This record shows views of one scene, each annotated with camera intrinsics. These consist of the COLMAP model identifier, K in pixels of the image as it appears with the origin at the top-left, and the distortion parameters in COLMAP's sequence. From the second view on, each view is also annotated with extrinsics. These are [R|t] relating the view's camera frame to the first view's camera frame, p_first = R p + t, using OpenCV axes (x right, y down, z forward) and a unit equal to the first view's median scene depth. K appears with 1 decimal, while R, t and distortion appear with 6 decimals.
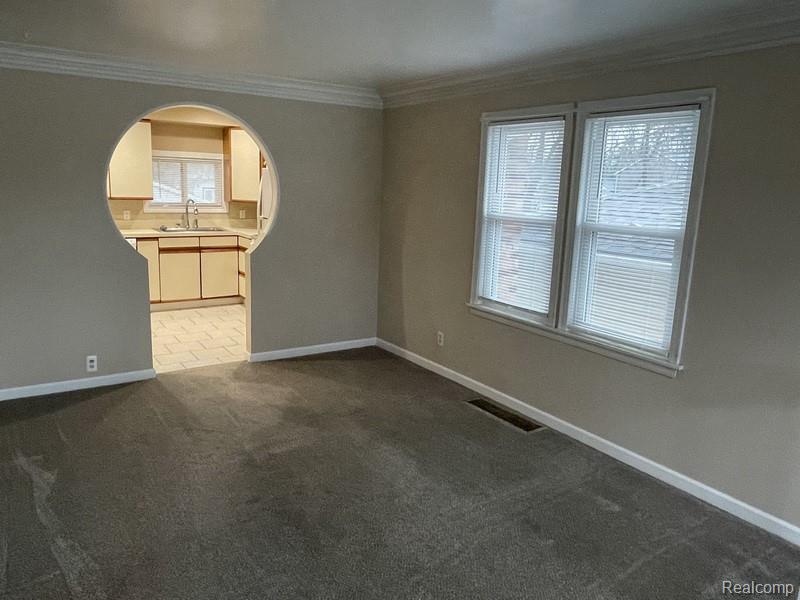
lens RADIAL K [[573.9, 0, 396.6], [0, 573.9, 298.2], [0, 0, 1]] dist [-0.006410, -0.001880]
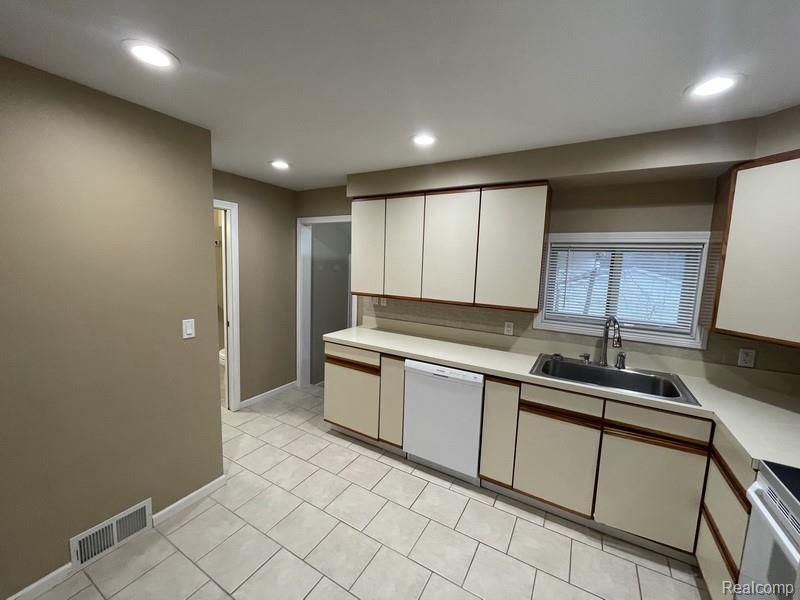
lens RADIAL K [[323.5, 0, 398.8], [0, 323.5, 296.1], [0, 0, 1]] dist [-0.003696, -0.000839]
pose [[0.436716, 0.078926, -0.896130, -0.174698], [-0.193398, 0.981089, -0.007841, -0.150059], [0.878565, 0.176735, 0.443722, 0.679158]]
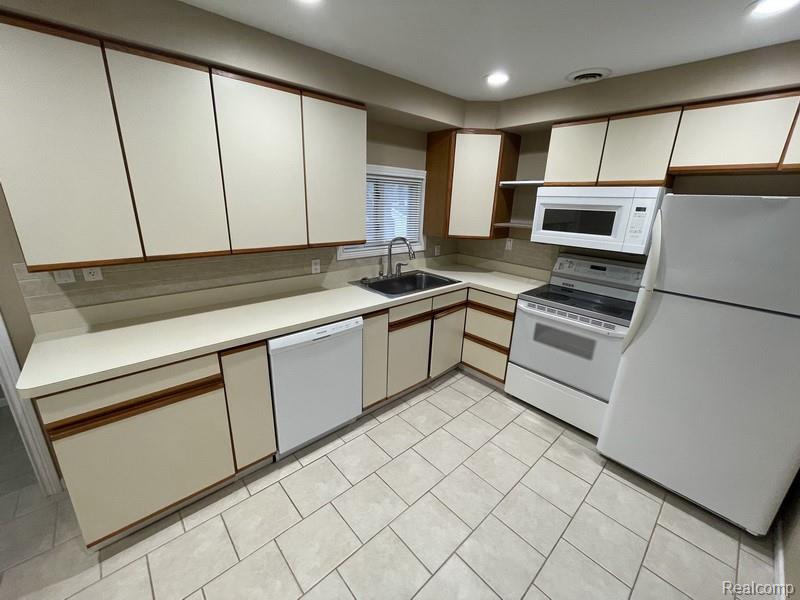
lens RADIAL K [[323.5, 0, 401.8], [0, 323.5, 297.1], [0, 0, 1]] dist [-0.003696, -0.000839]
pose [[0.988306, -0.046769, 0.145138, -0.415792], [0.030956, 0.993521, 0.109355, -0.143054], [-0.149312, -0.103583, 0.983350, 0.603242]]
